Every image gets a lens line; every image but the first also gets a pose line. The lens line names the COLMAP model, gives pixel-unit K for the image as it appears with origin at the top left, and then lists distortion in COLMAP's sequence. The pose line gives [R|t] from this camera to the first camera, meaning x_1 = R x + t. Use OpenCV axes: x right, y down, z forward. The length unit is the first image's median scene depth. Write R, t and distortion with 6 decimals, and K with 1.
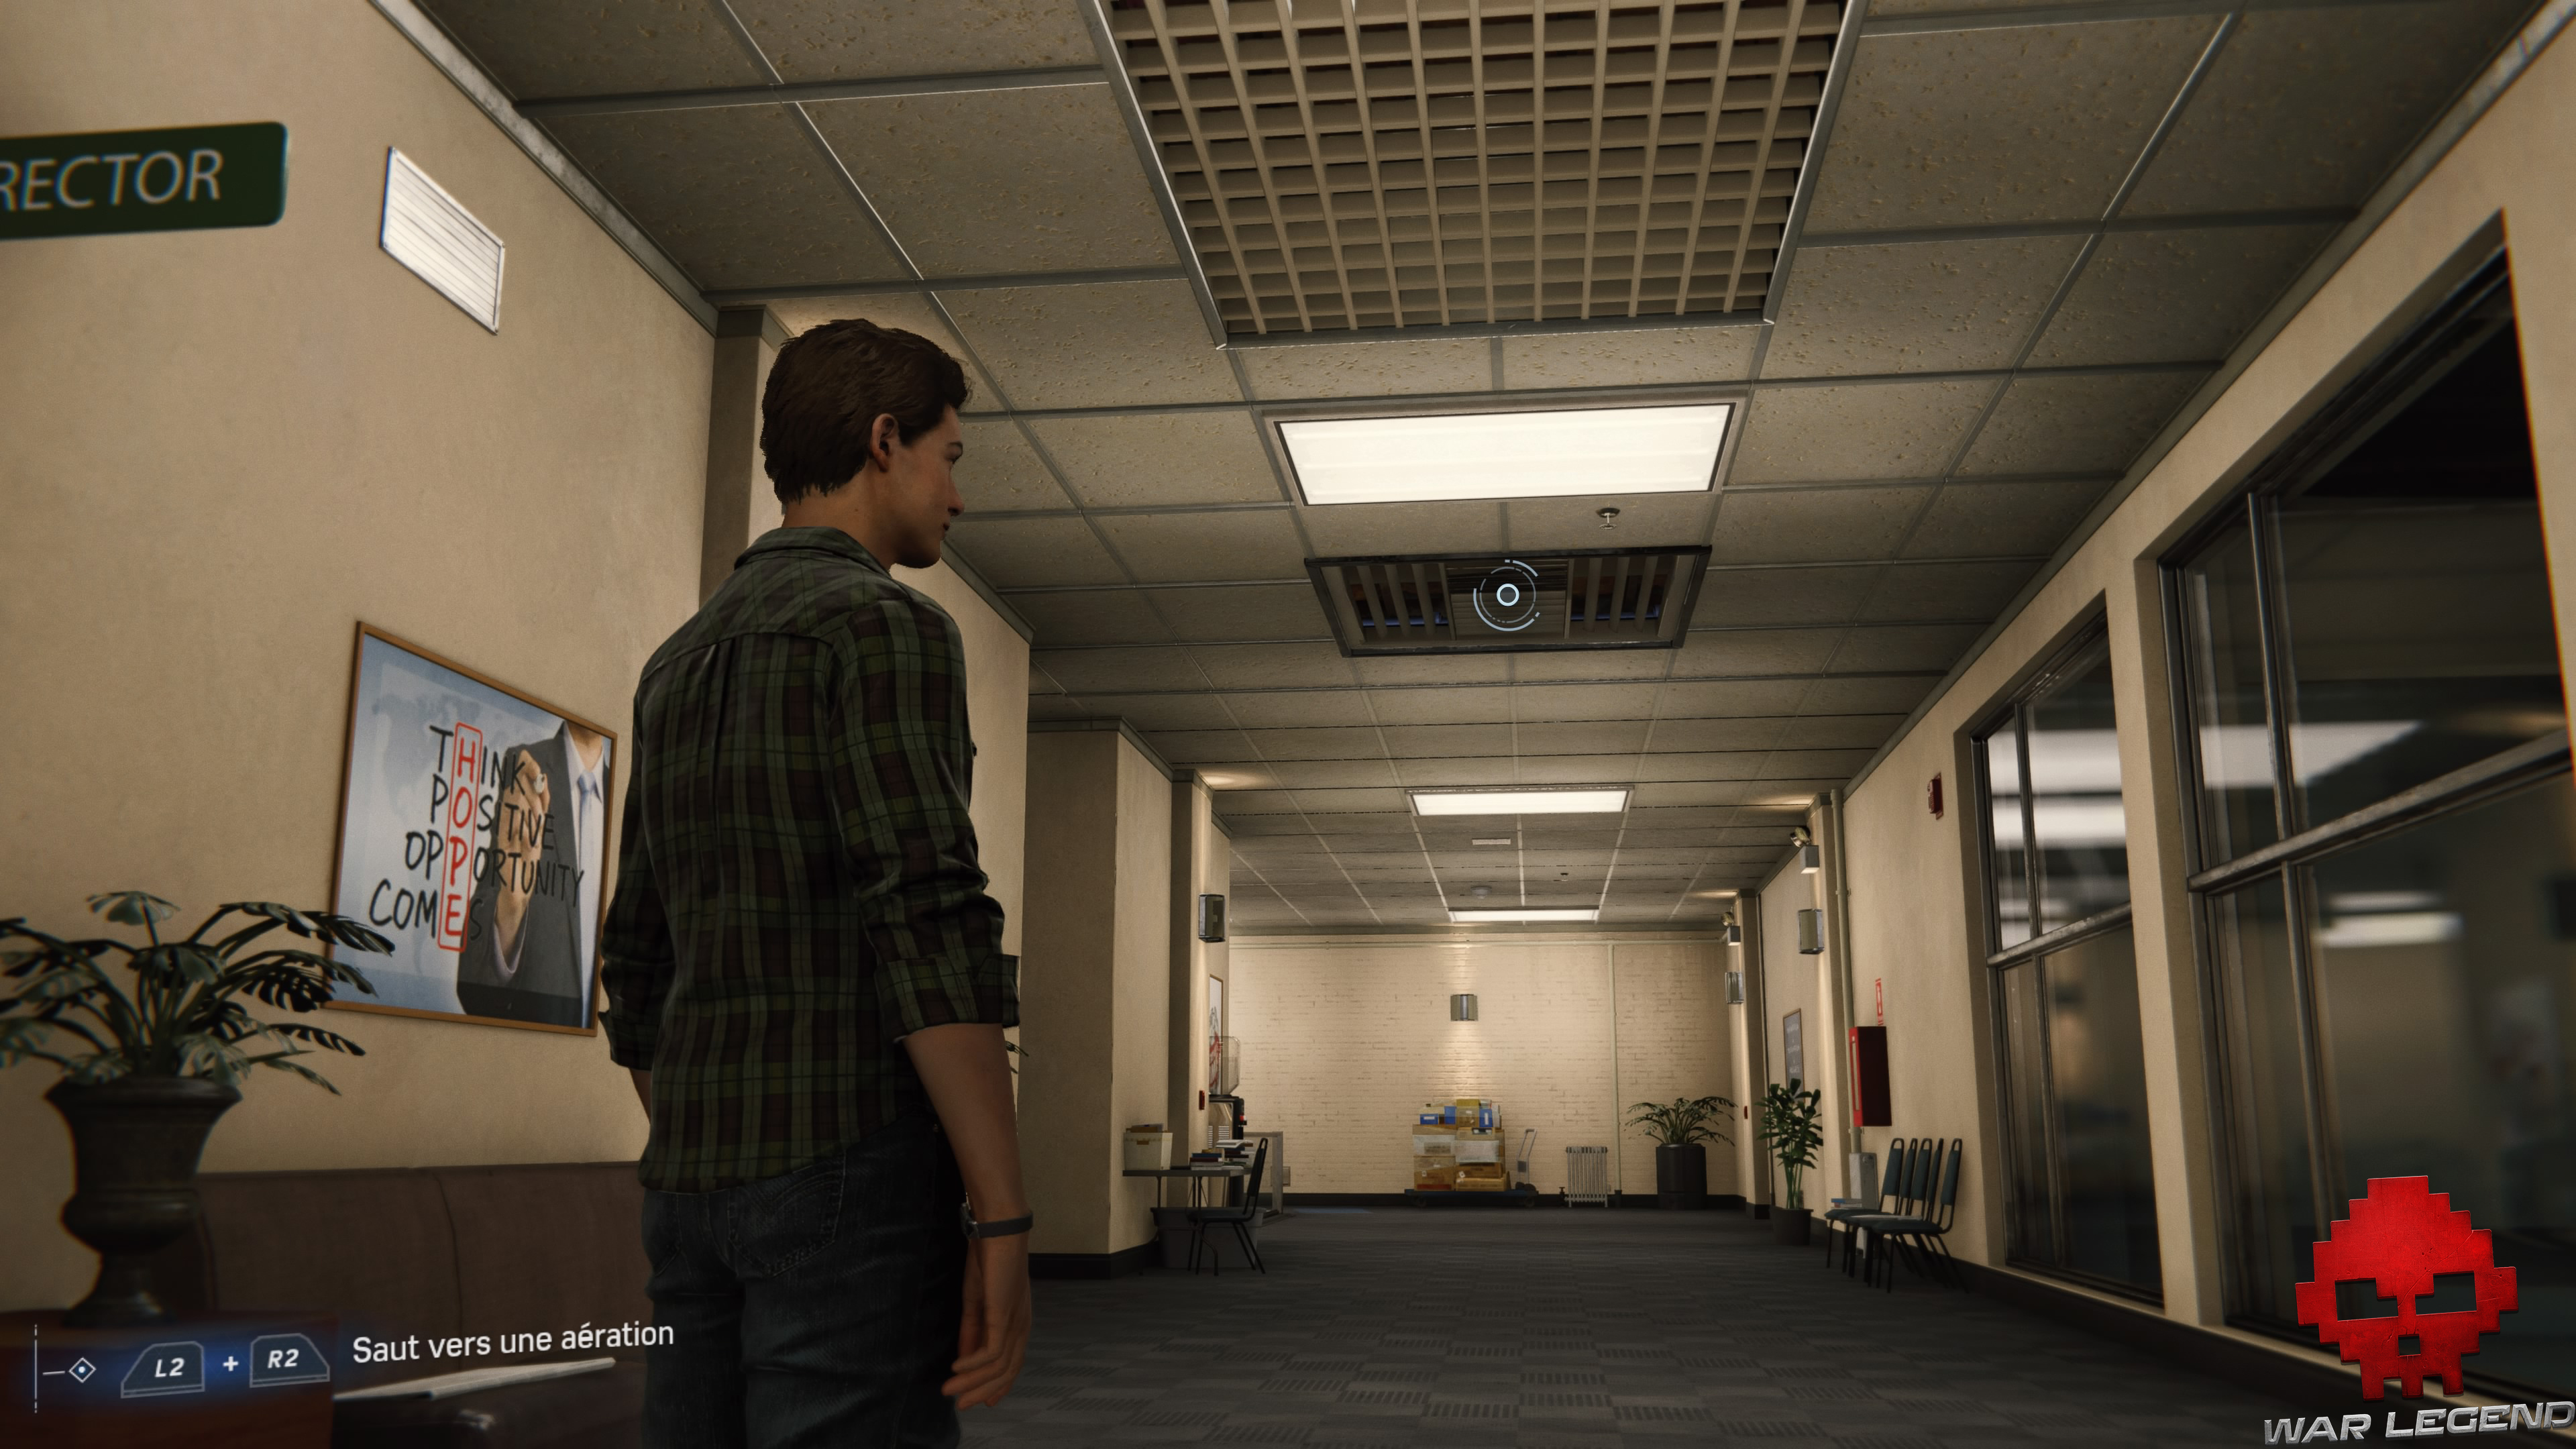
lens RADIAL K [[2019.9, 0, 1288.0], [0, 2019.9, 724.5], [0, 0, 1]] dist [0.000872, 0.000743]
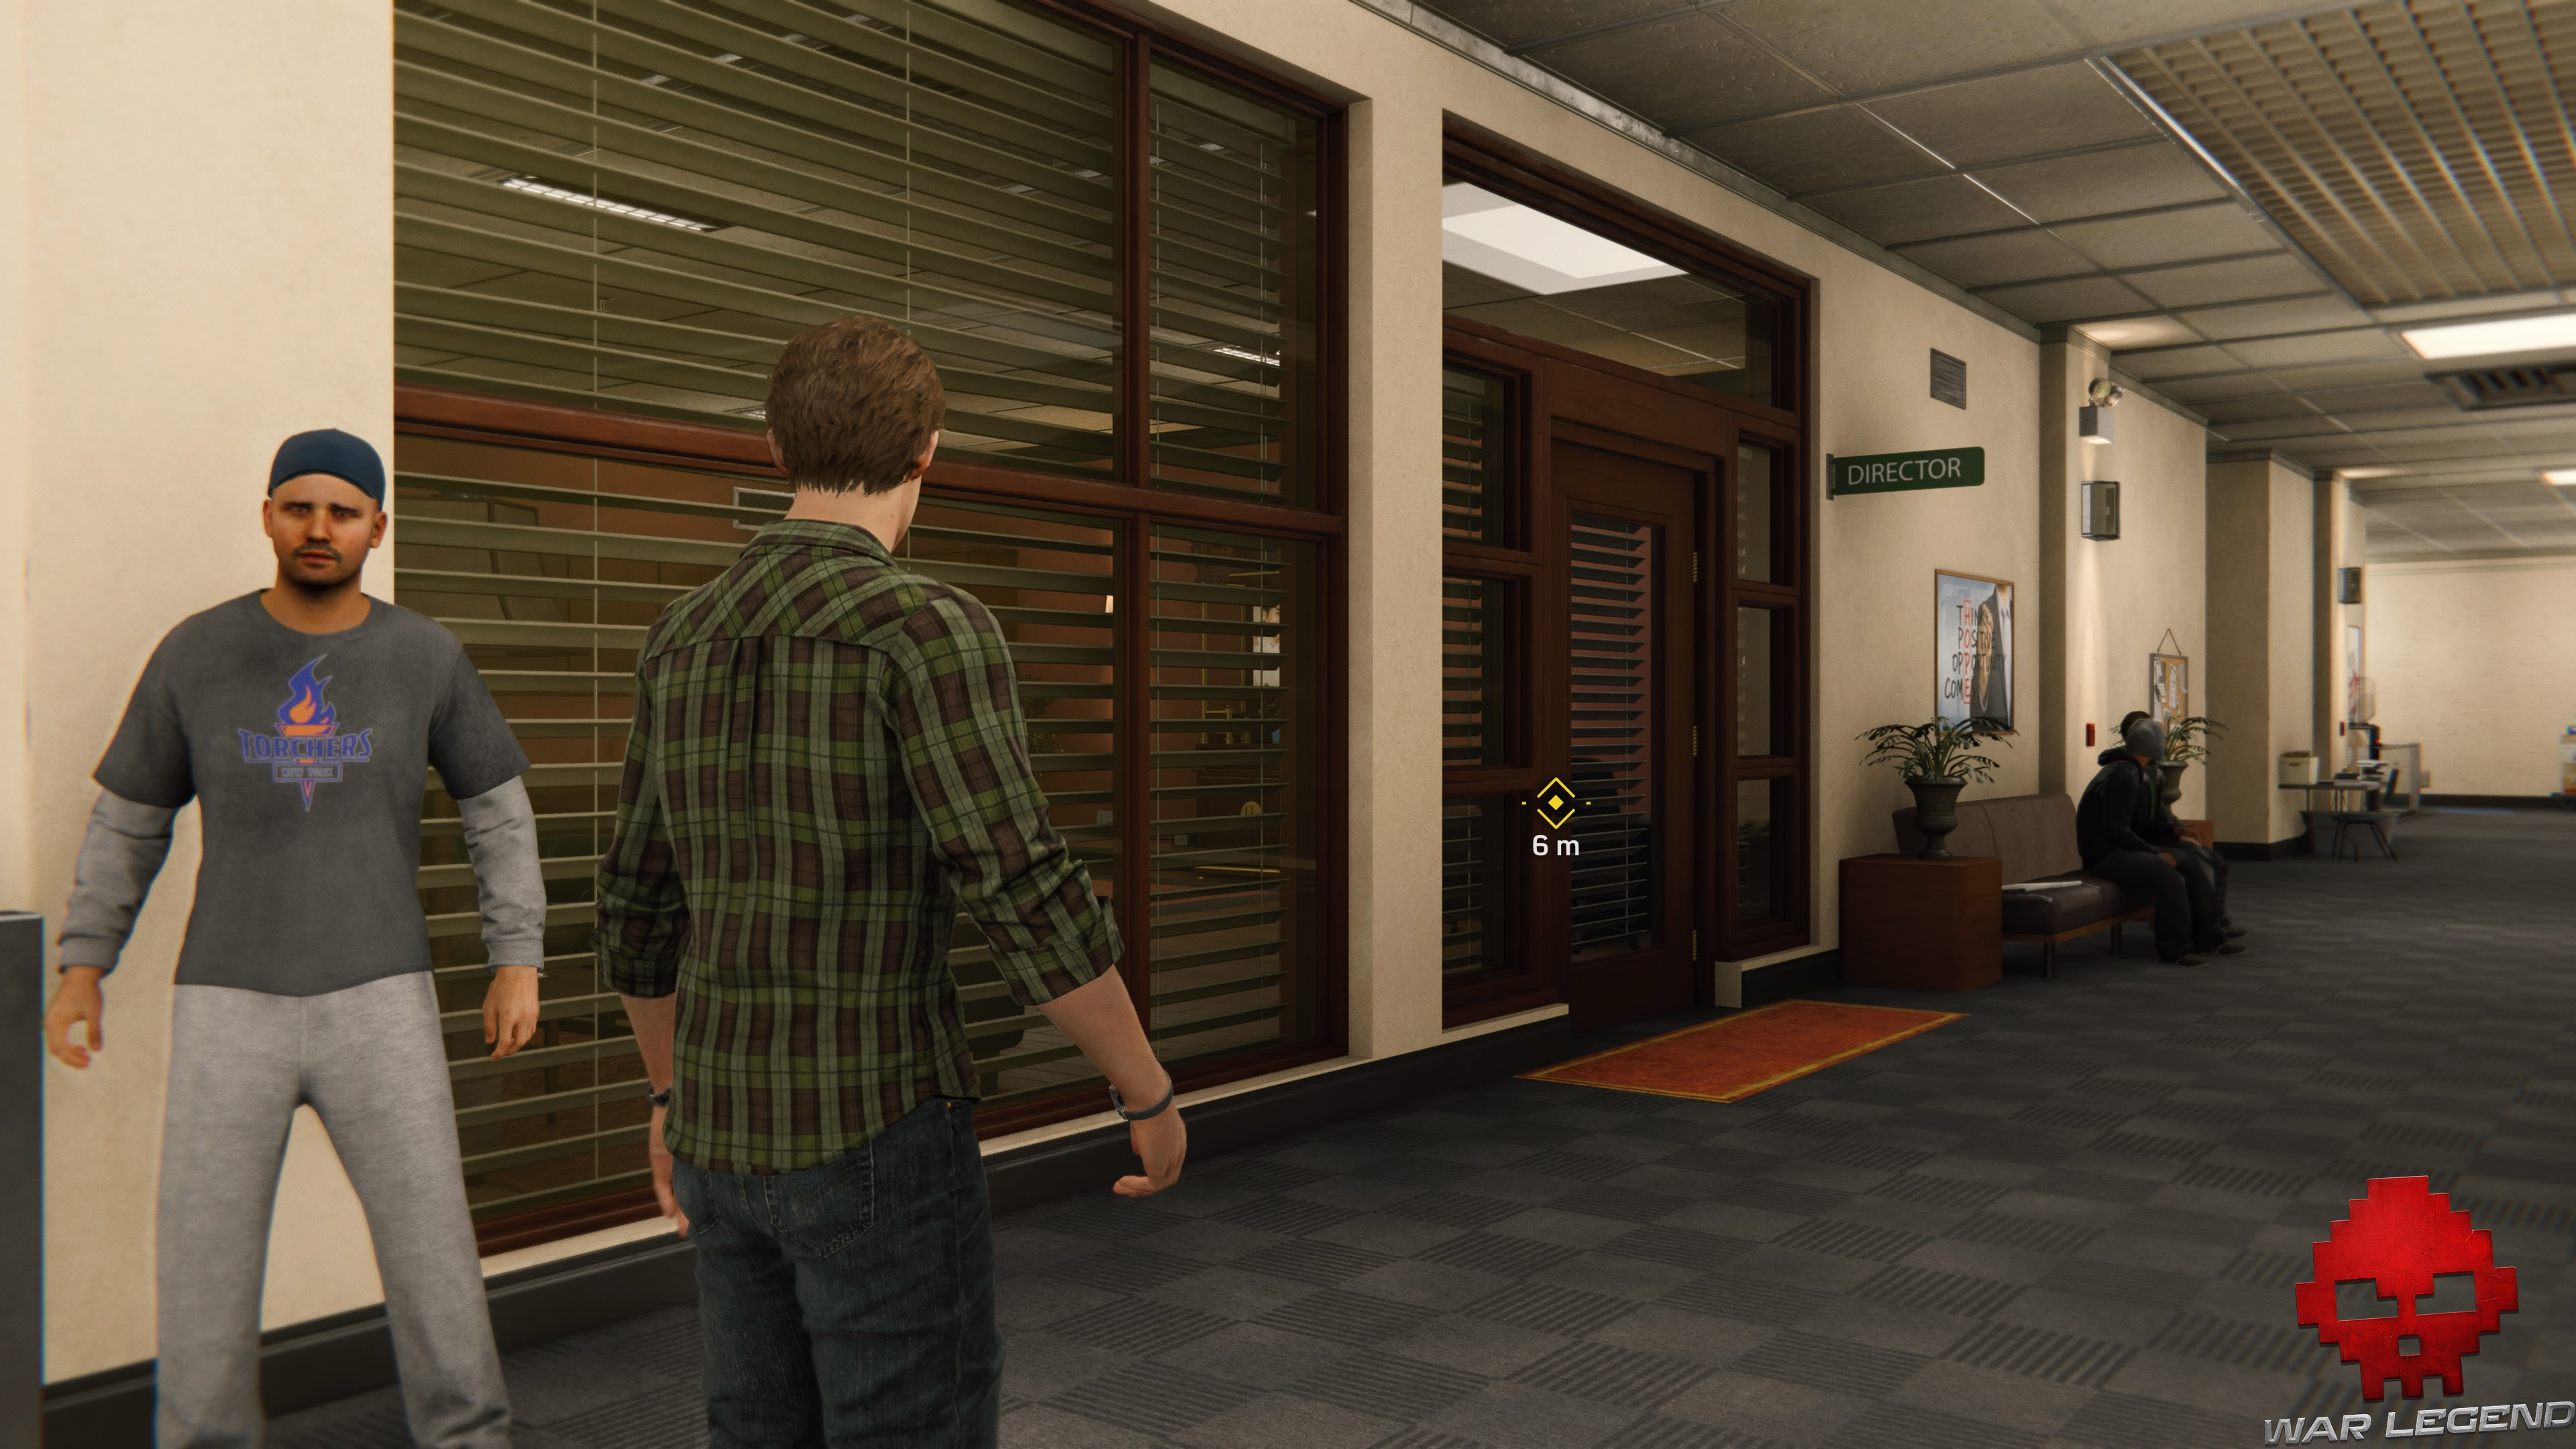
lens RADIAL K [[2019.9, 0, 1288.0], [0, 2019.9, 724.5], [0, 0, 1]] dist [0.000872, 0.000743]
pose [[0.868336, 0.000300, -0.495977, 0.012816], [0.100164, 0.979289, 0.175955, -0.115451], [0.485757, -0.202467, 0.850322, -0.436422]]
